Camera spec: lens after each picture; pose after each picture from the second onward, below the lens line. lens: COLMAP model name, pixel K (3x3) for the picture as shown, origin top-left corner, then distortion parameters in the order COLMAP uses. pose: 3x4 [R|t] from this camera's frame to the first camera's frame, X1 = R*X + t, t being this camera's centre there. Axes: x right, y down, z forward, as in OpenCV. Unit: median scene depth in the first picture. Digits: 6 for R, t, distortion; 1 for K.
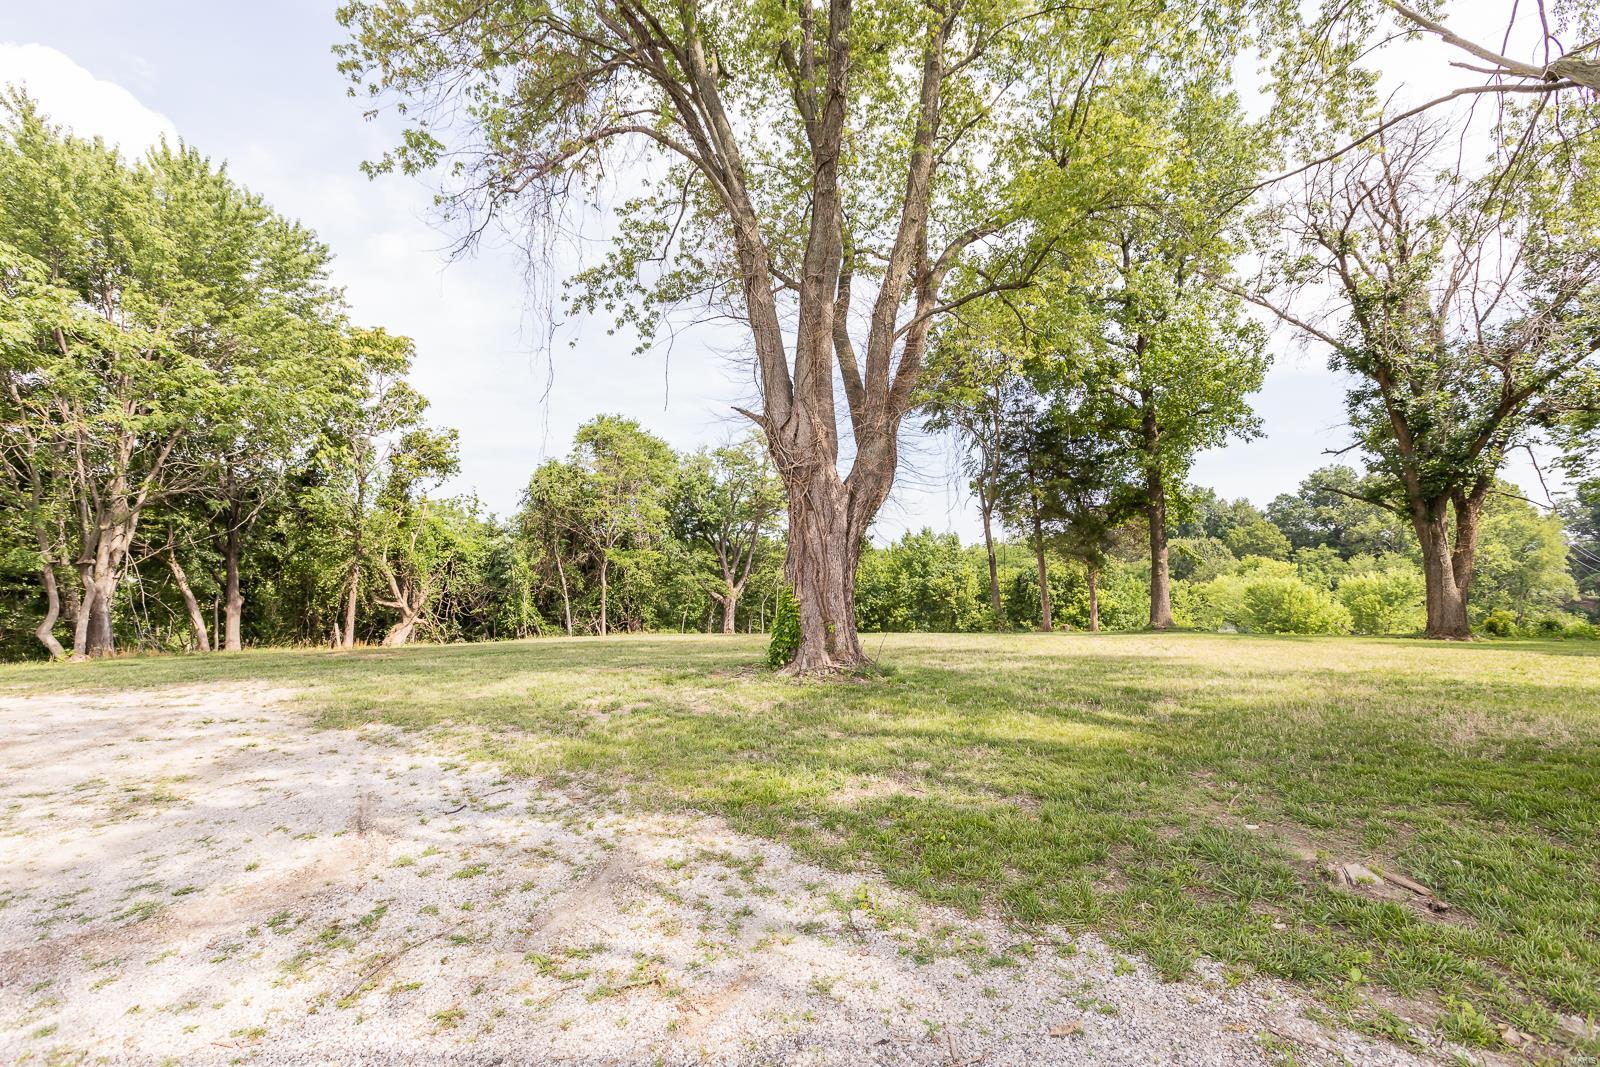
lens RADIAL K [[709.4, 0, 800.0], [0, 709.4, 533.5], [0, 0, 1]] dist [0.012167, -0.000375]
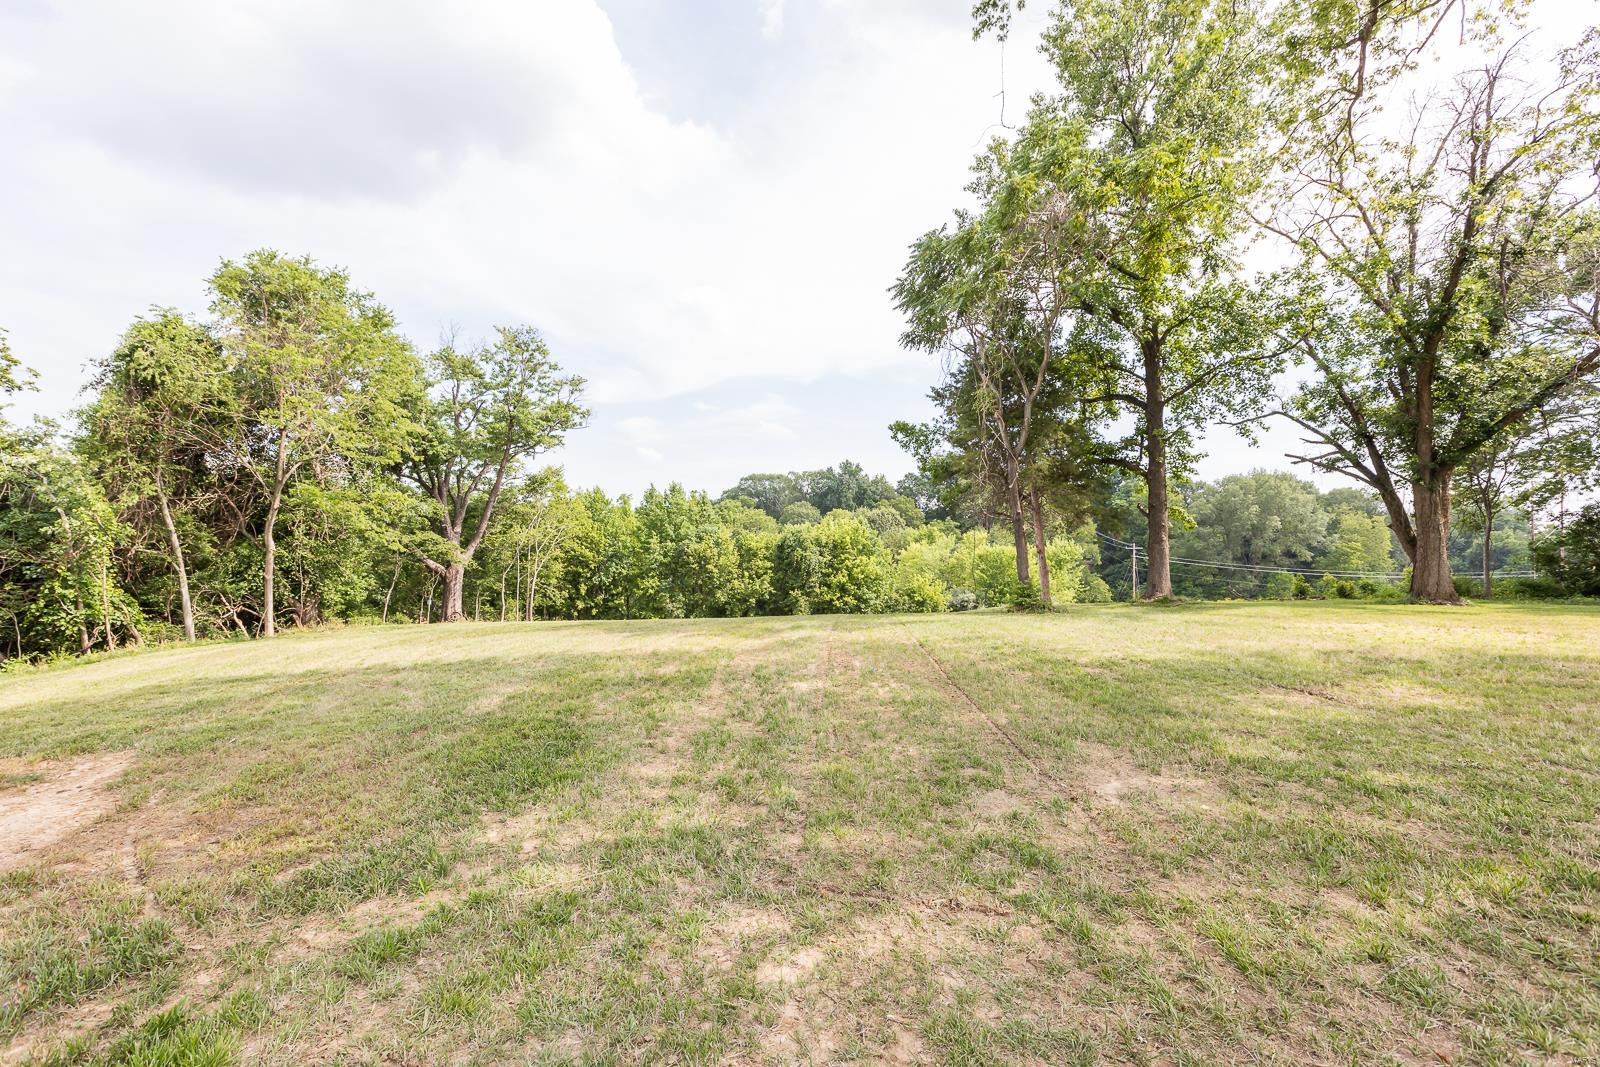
lens RADIAL K [[723.5, 0, 800.0], [0, 723.5, 533.5], [0, 0, 1]] dist [0.001860, 0.000168]
pose [[0.856434, 0.017029, 0.515975, -0.151102], [-0.041817, 0.998460, 0.036456, 0.014957], [-0.514559, -0.052799, 0.855828, 0.193827]]
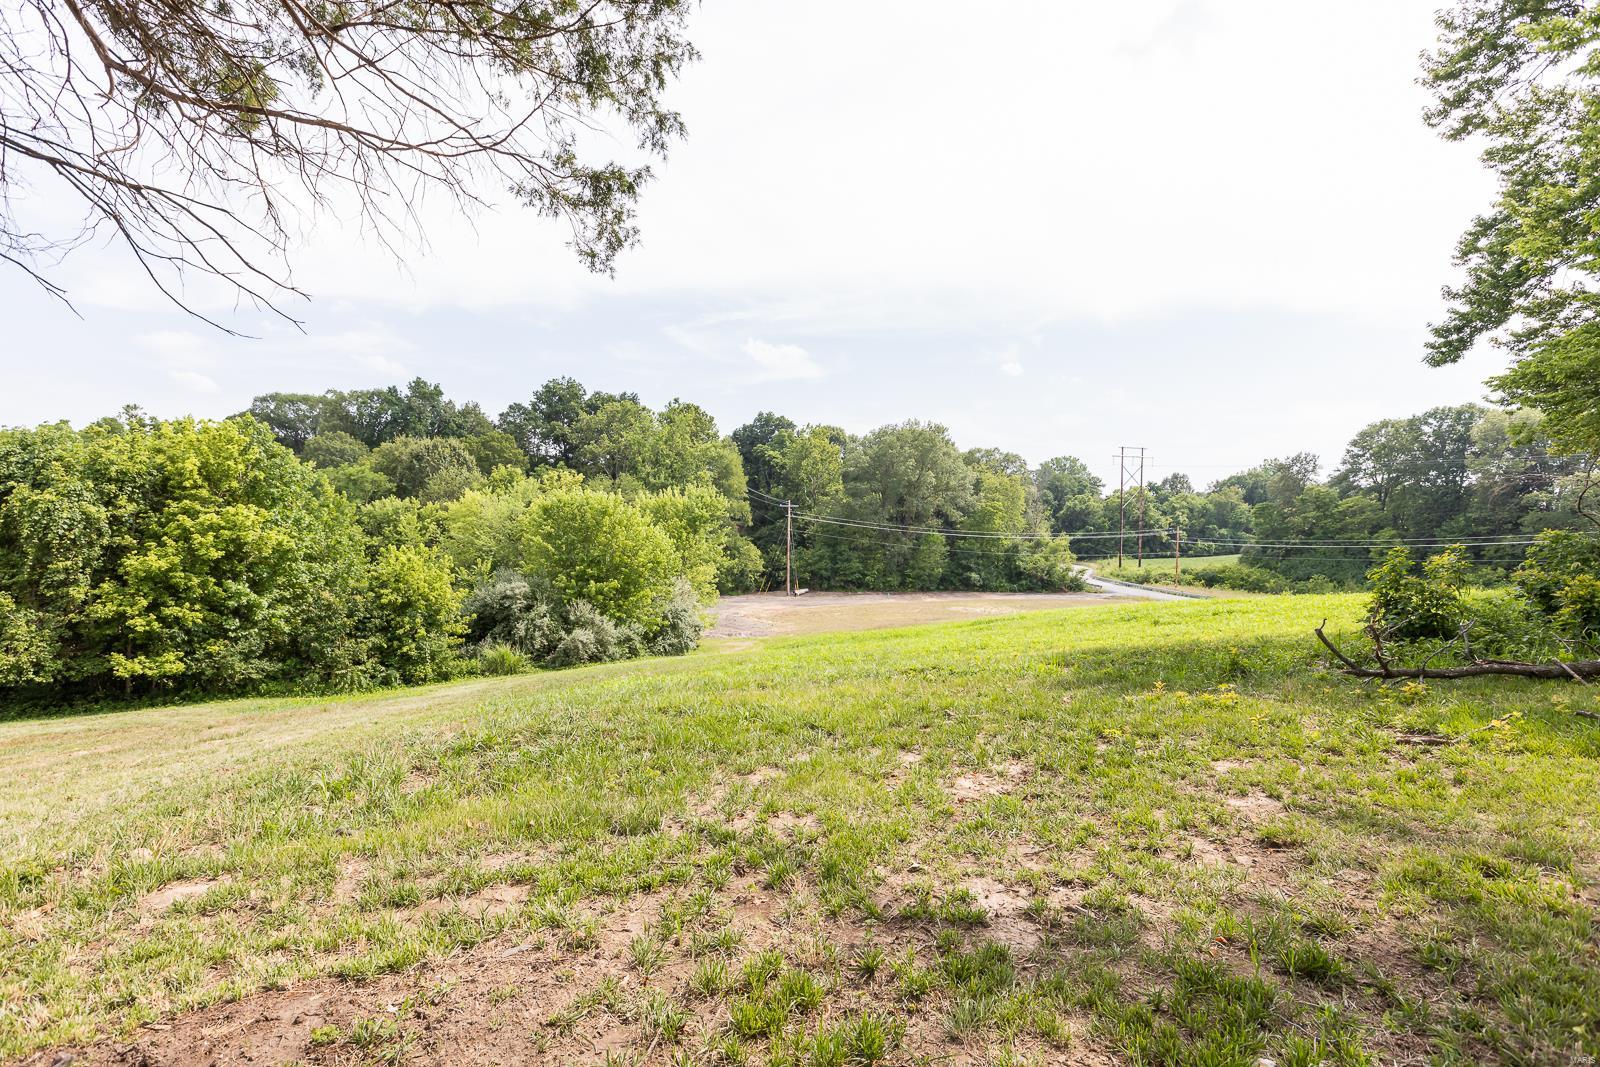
lens RADIAL K [[749.1, 0, 800.0], [0, 749.1, 533.5], [0, 0, 1]] dist [-0.004989, -0.000371]
pose [[0.537893, -0.015110, 0.842878, 0.216770], [-0.069890, 0.995598, 0.062449, 0.042636], [-0.840111, -0.092500, 0.534469, 0.468578]]
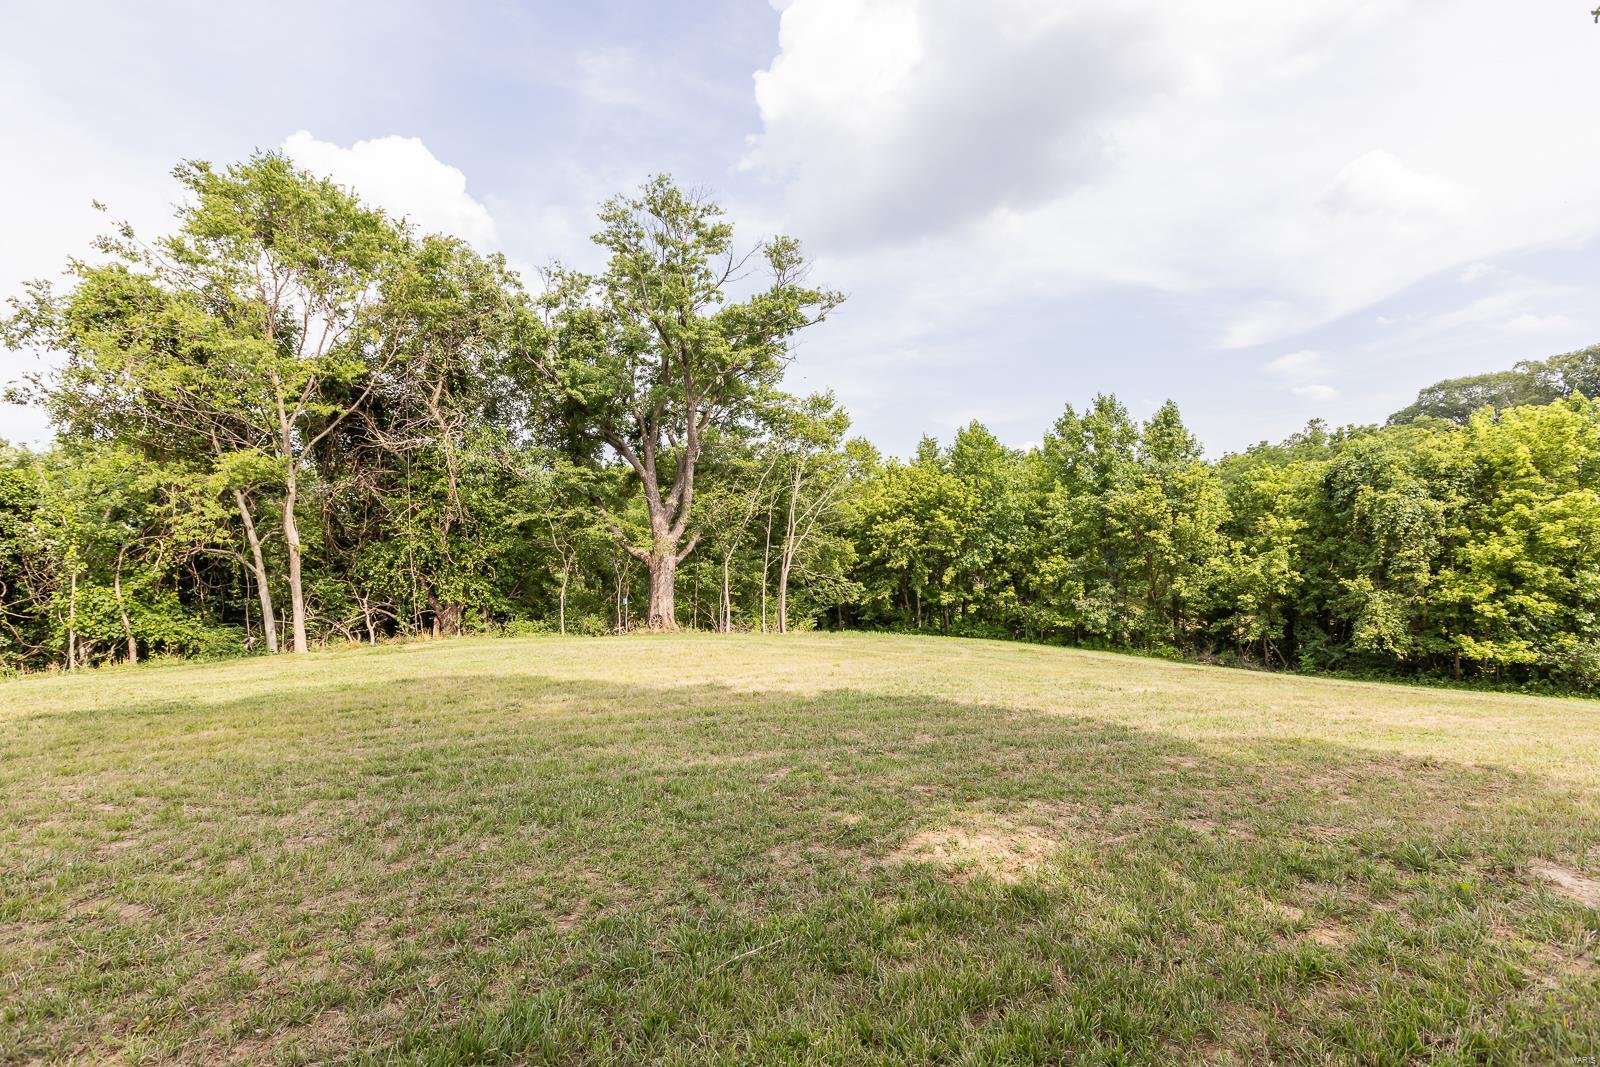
lens RADIAL K [[709.4, 0, 800.0], [0, 709.4, 533.5], [0, 0, 1]] dist [0.012167, -0.000375]
pose [[0.951075, -0.049260, -0.305007, 0.129888], [0.071881, 0.995398, 0.063377, 0.044523], [0.300482, -0.082201, 0.950239, 0.479300]]
